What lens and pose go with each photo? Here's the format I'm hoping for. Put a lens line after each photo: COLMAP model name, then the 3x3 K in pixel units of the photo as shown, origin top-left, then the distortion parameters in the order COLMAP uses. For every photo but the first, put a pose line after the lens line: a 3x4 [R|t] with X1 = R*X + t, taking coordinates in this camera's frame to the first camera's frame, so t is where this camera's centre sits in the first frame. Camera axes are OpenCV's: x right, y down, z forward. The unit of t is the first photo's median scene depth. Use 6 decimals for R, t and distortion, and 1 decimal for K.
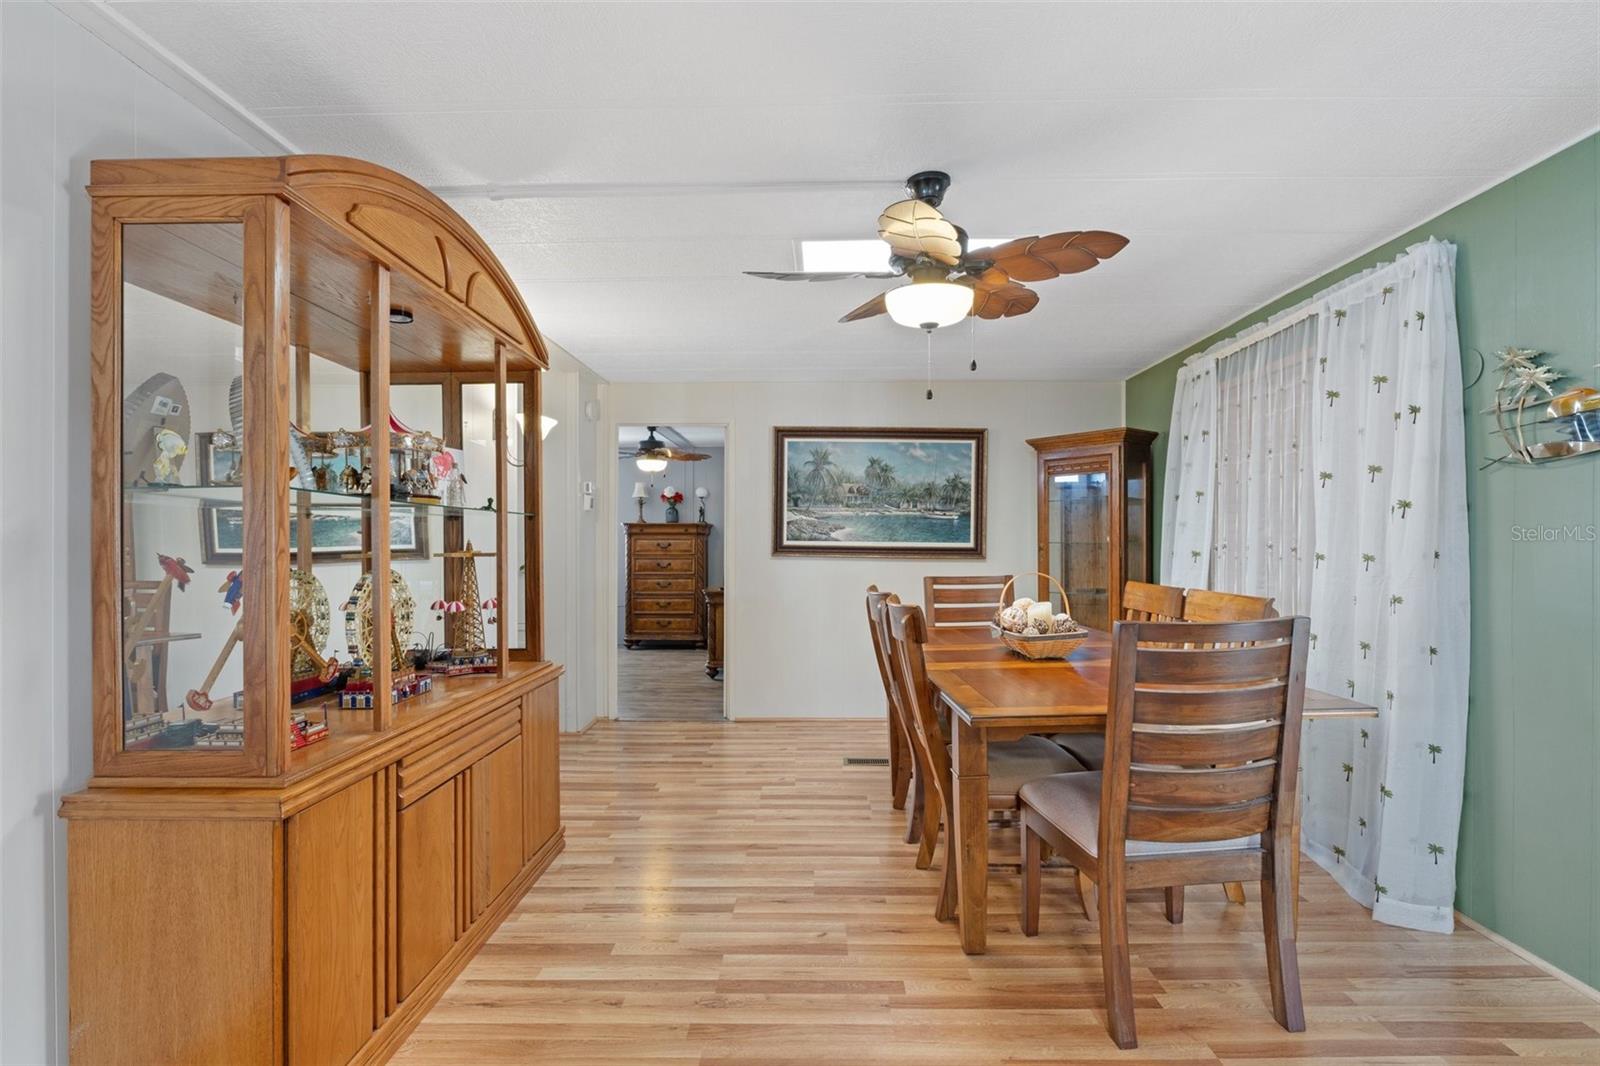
lens RADIAL K [[729.3, 0, 806.8], [0, 729.3, 539.6], [0, 0, 1]] dist [-0.001552, -0.000146]
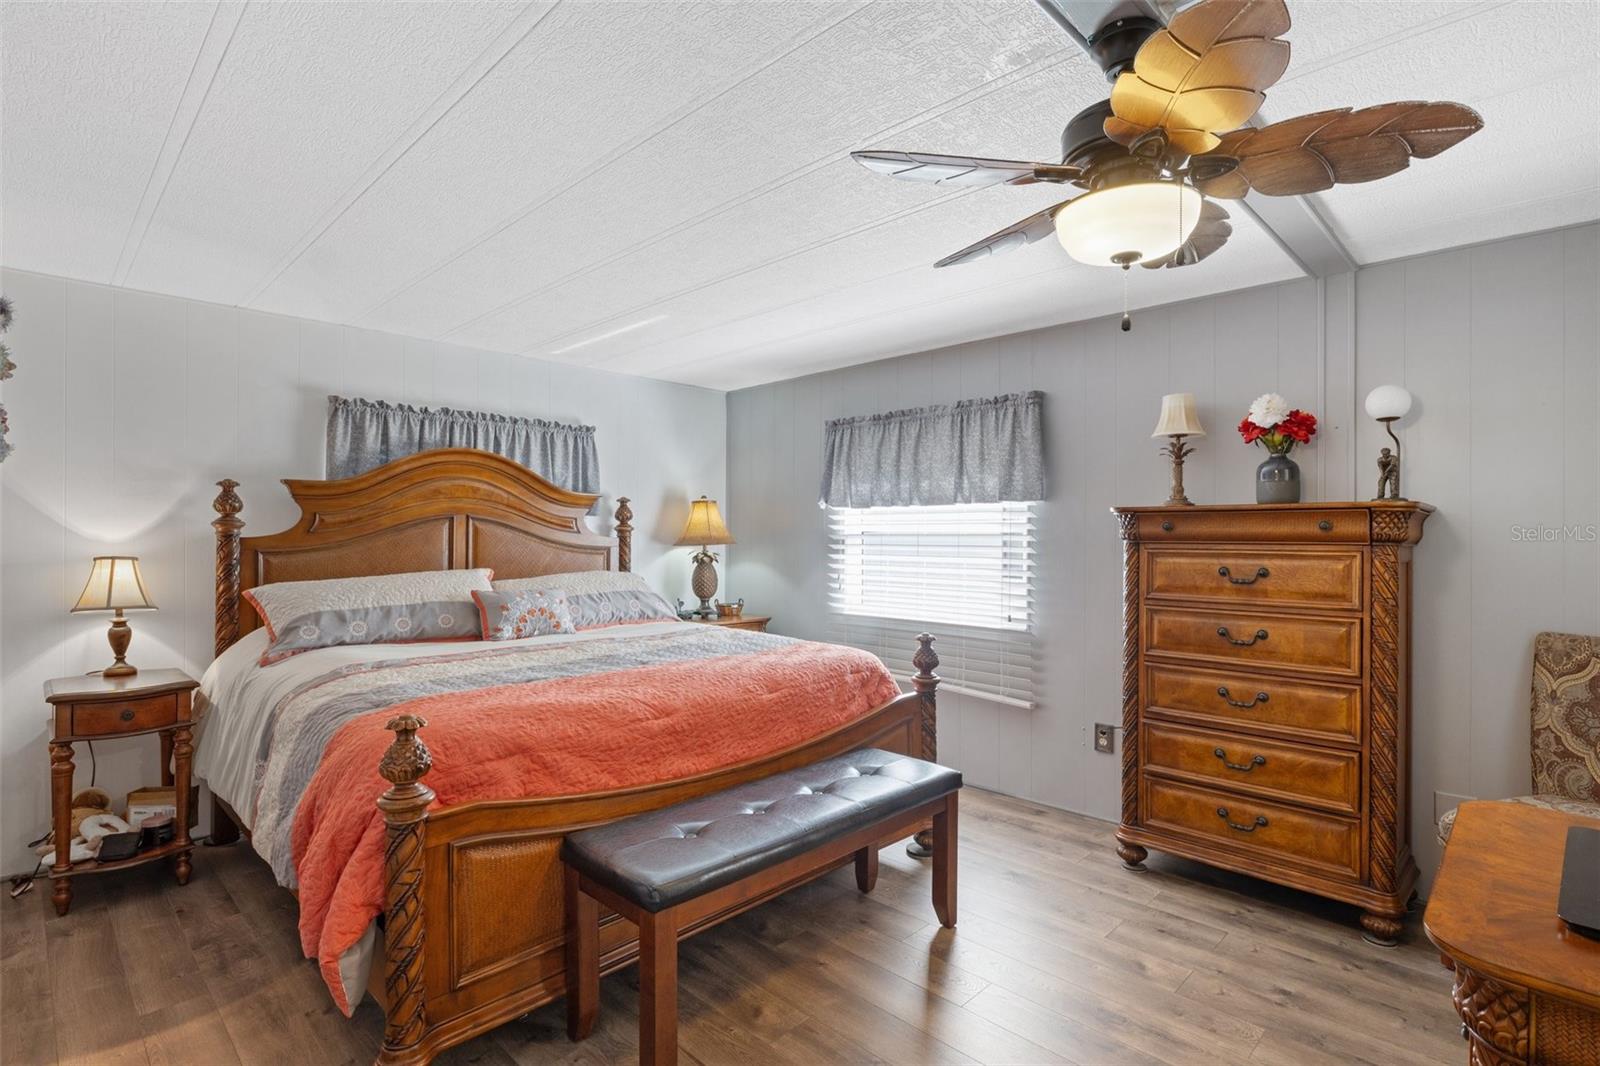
lens RADIAL K [[789.5, 0, 800.0], [0, 789.5, 533.0], [0, 0, 1]] dist [-0.004237, -0.000364]
pose [[0.720631, 0.002793, -0.693313, -0.120927], [-0.002939, 0.999995, 0.000974, -0.012682], [0.693312, 0.001336, 0.720636, 0.770949]]
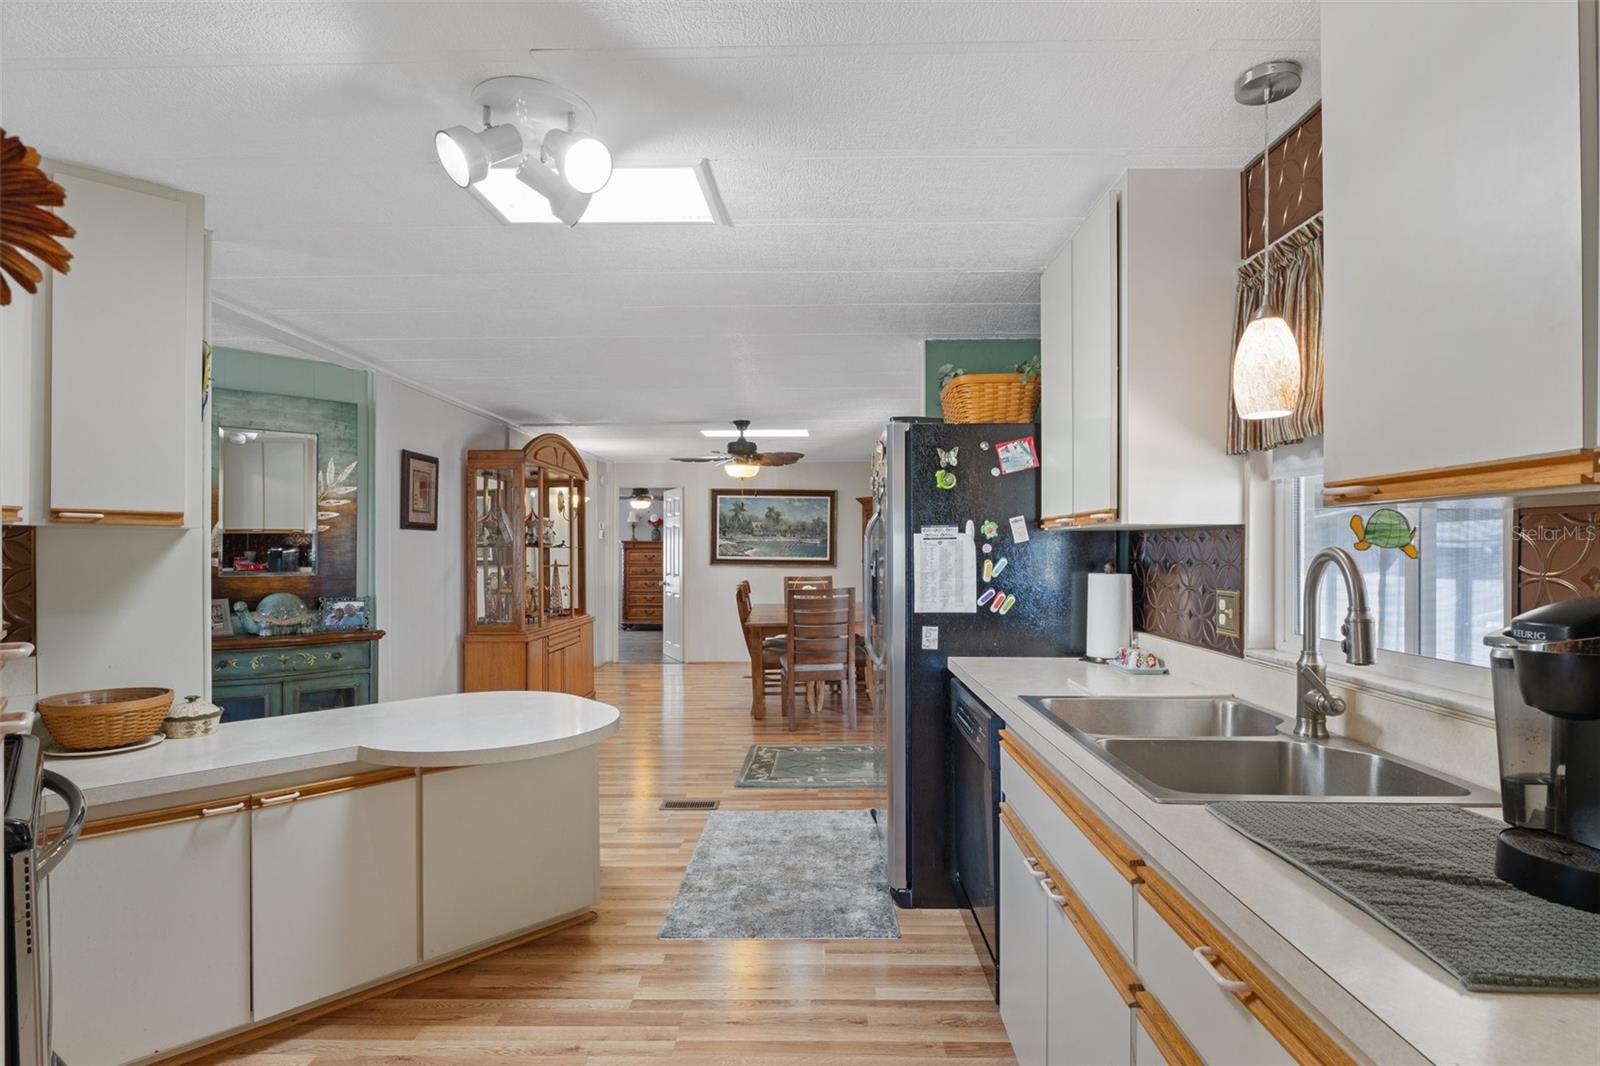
lens RADIAL K [[751.7, 0, 800.0], [0, 751.7, 533.0], [0, 0, 1]] dist [0.000172, -0.000001]
pose [[0.999957, 0.001144, -0.009245, 0.134645], [-0.001297, 0.999861, -0.016610, -0.017924], [0.009225, 0.016622, 0.999819, -0.562129]]
